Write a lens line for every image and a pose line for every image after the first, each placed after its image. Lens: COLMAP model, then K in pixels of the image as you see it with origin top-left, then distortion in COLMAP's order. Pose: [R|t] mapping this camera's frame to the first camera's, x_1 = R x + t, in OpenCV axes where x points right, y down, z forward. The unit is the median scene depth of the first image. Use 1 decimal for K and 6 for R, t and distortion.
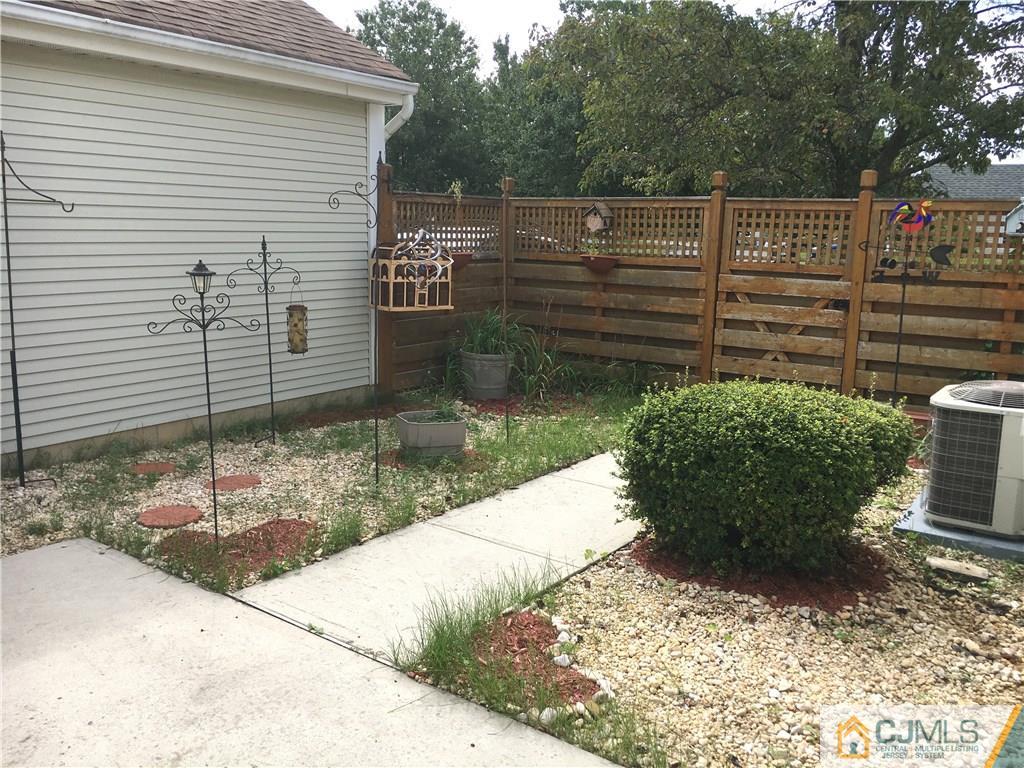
lens RADIAL K [[871.3, 0, 510.5], [0, 871.3, 384.5], [0, 0, 1]] dist [0.062408, -0.077917]
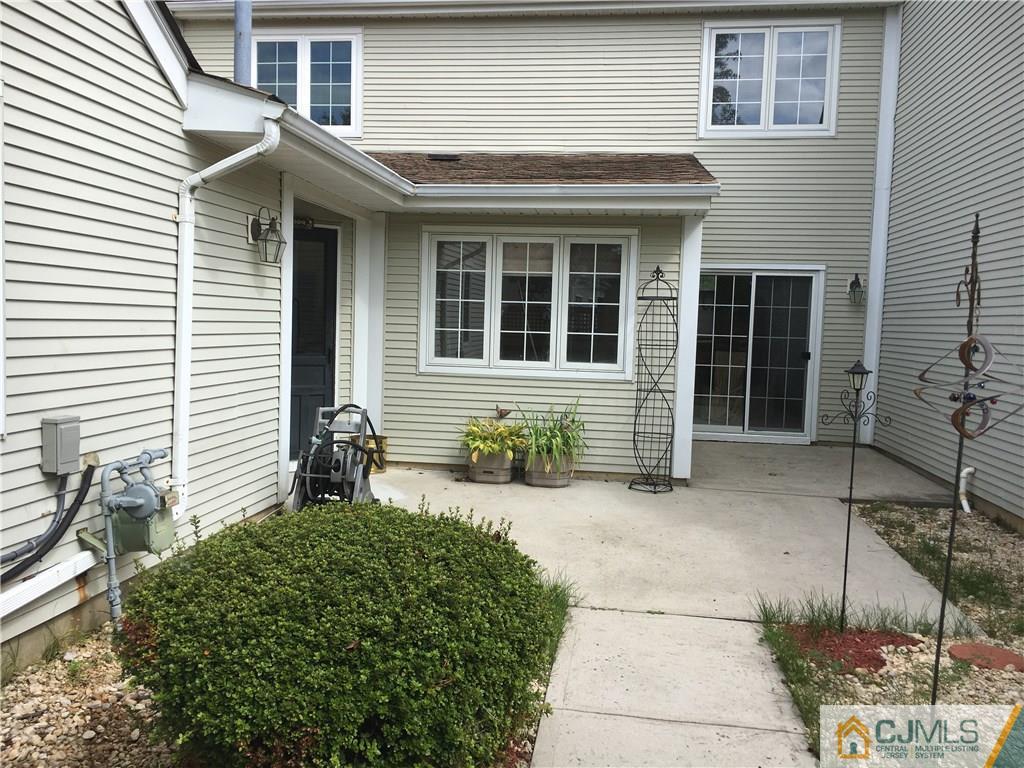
lens RADIAL K [[871.3, 0, 511.1], [0, 871.3, 384.3], [0, 0, 1]] dist [0.062408, -0.077917]
pose [[-0.879752, -0.021136, -0.474962, 0.503322], [-0.140311, 0.966057, 0.216902, -0.262747], [0.454256, 0.257462, -0.852857, 1.586086]]
